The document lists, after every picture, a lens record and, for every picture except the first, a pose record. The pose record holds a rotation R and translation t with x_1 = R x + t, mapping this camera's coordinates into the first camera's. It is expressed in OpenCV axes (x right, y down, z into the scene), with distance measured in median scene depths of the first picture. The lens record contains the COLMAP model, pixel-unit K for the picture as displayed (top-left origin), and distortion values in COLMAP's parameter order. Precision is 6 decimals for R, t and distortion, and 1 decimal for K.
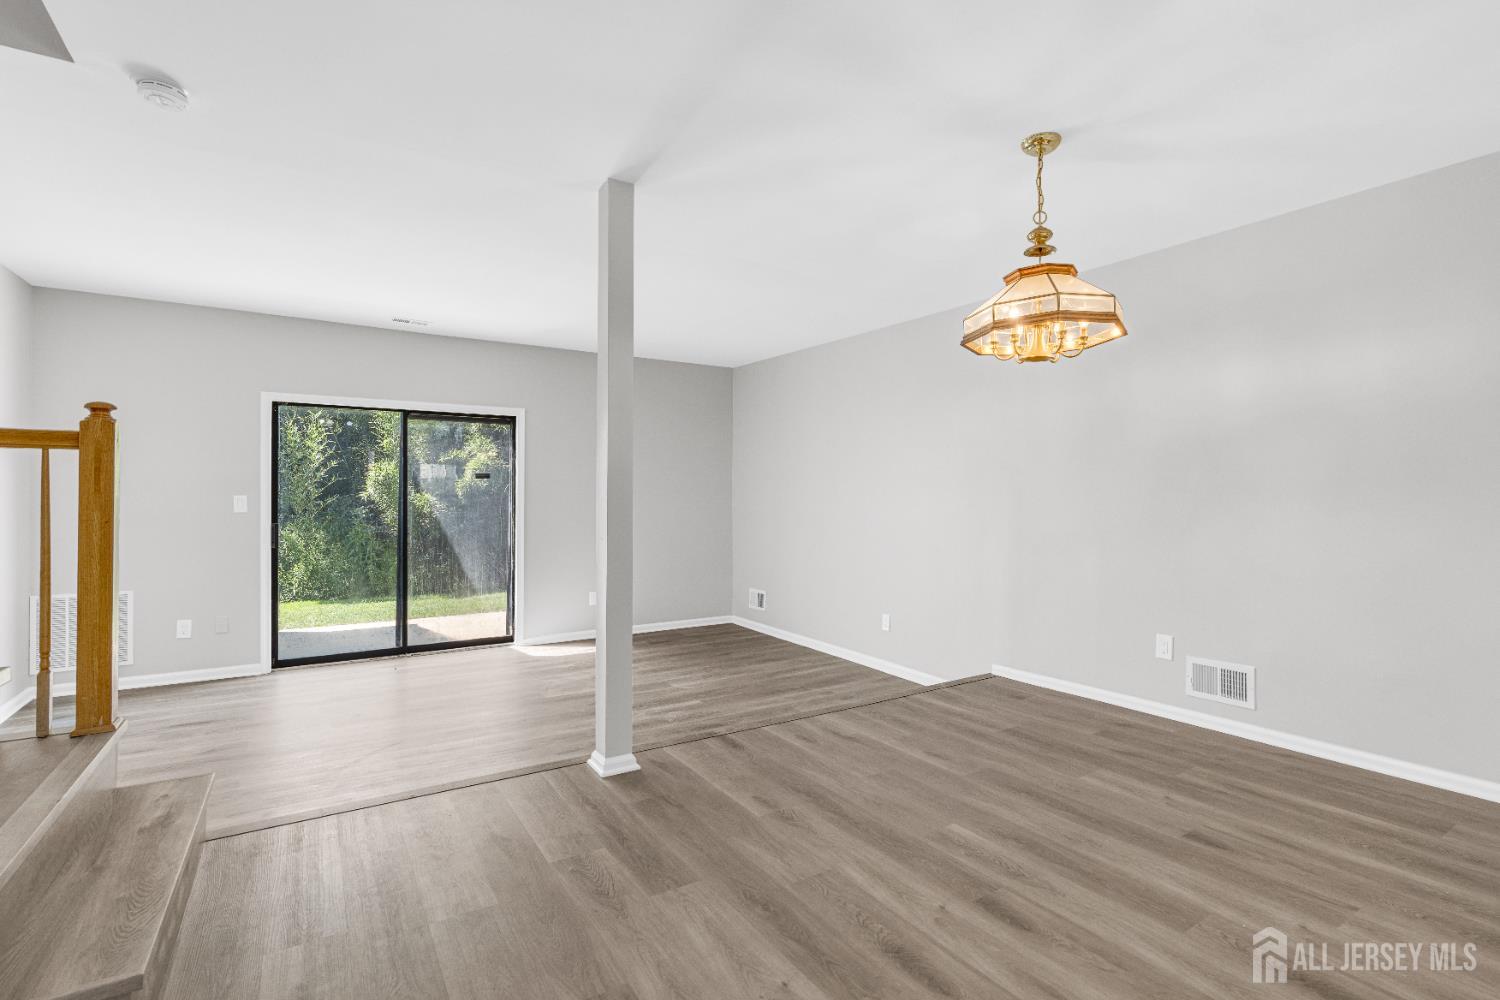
lens RADIAL K [[679.7, 0, 744.7], [0, 679.7, 497.4], [0, 0, 1]] dist [-0.007172, 0.001547]
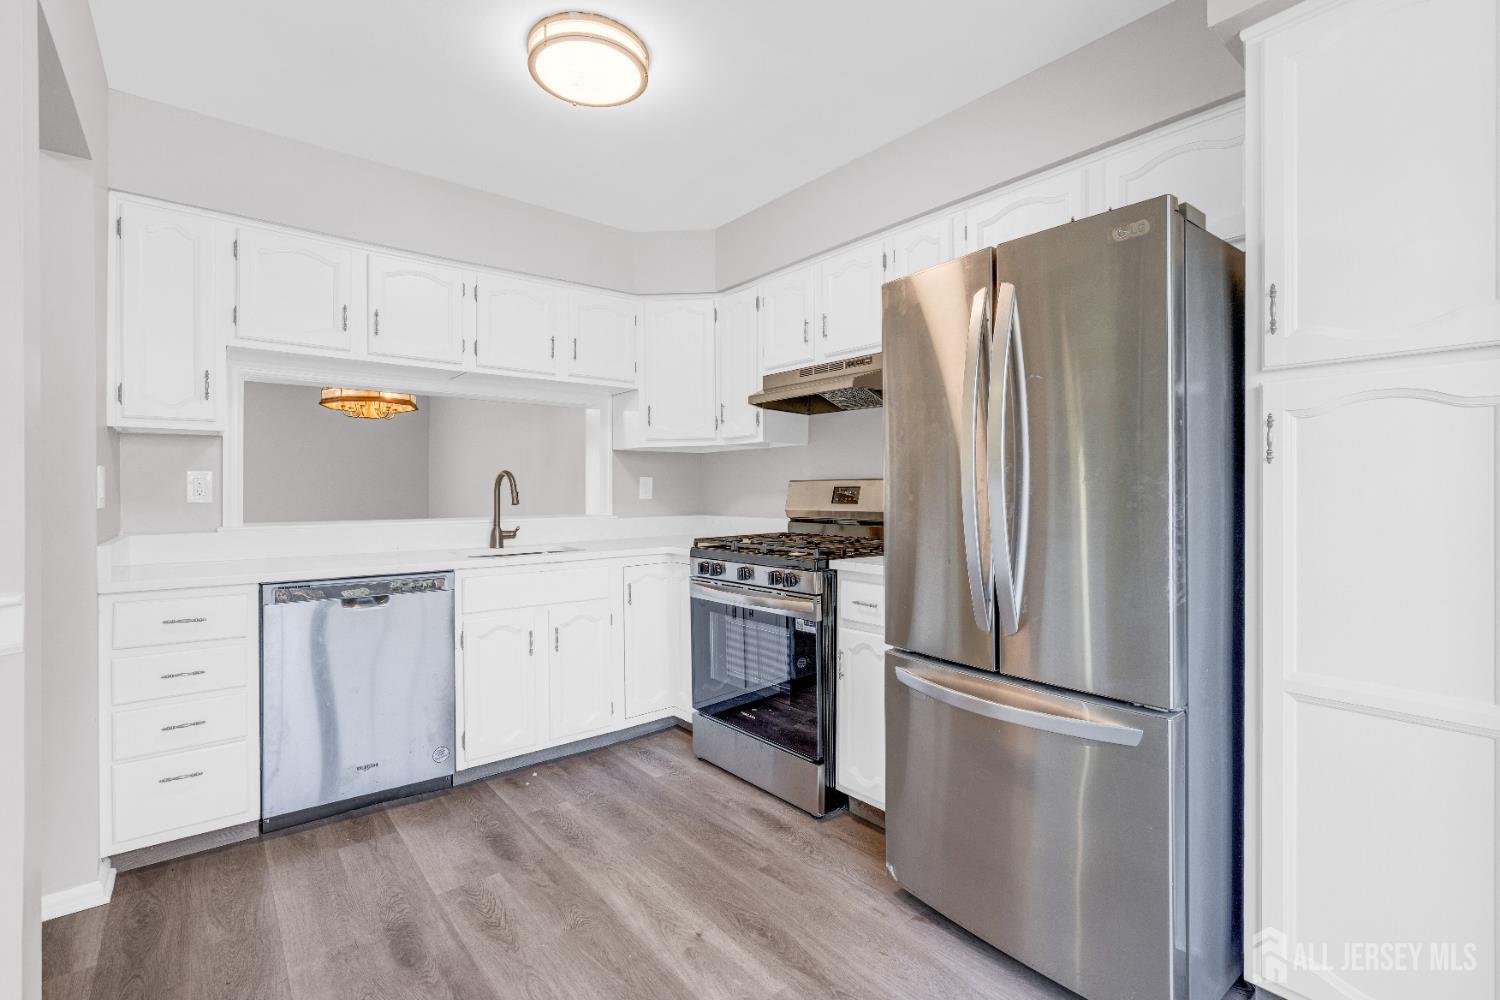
lens RADIAL K [[679.7, 0, 739.4], [0, 679.7, 490.8], [0, 0, 1]] dist [-0.007172, 0.001547]
pose [[0.995697, -0.003072, 0.092618, 0.538586], [0.002841, 0.999993, 0.002623, -0.006372], [-0.092626, -0.002348, 0.995698, -0.375527]]
